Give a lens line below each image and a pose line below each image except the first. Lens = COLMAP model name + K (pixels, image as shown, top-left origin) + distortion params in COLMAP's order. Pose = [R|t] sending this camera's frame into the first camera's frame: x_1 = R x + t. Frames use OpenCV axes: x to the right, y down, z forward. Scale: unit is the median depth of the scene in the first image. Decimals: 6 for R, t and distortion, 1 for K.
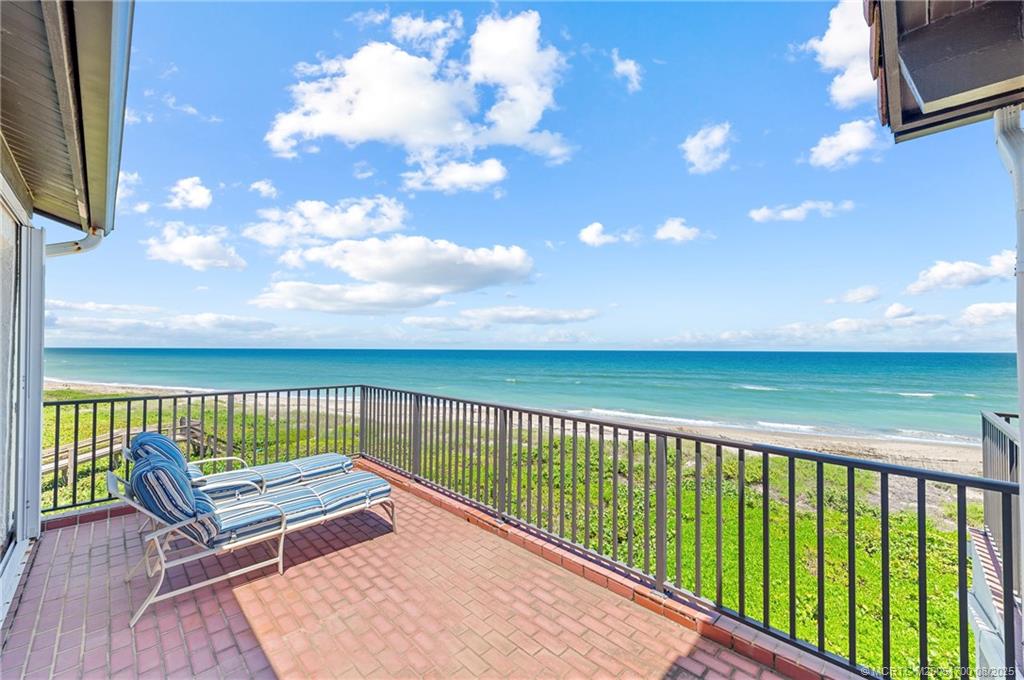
lens RADIAL K [[405.8, 0, 511.8], [0, 405.8, 330.2], [0, 0, 1]] dist [0.001502, 0.000047]
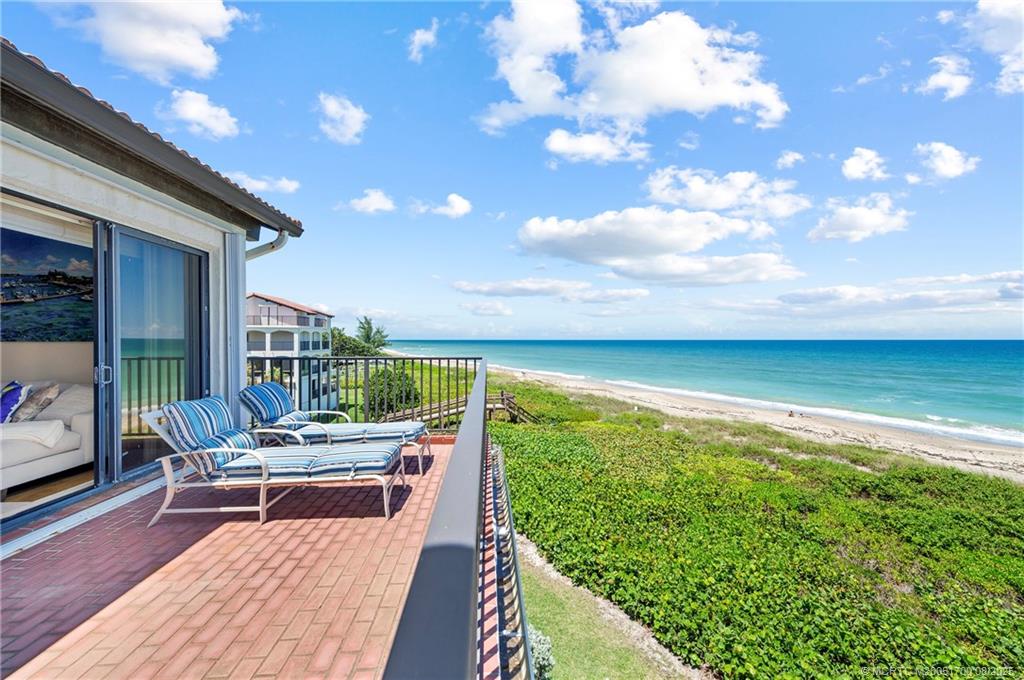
lens RADIAL K [[405.8, 0, 511.8], [0, 405.8, 330.2], [0, 0, 1]] dist [0.001502, 0.000047]
pose [[0.748051, -0.019677, -0.663349, 0.595110], [0.033840, 0.999391, 0.008516, 0.125998], [0.662778, -0.028819, 0.748261, 0.667141]]
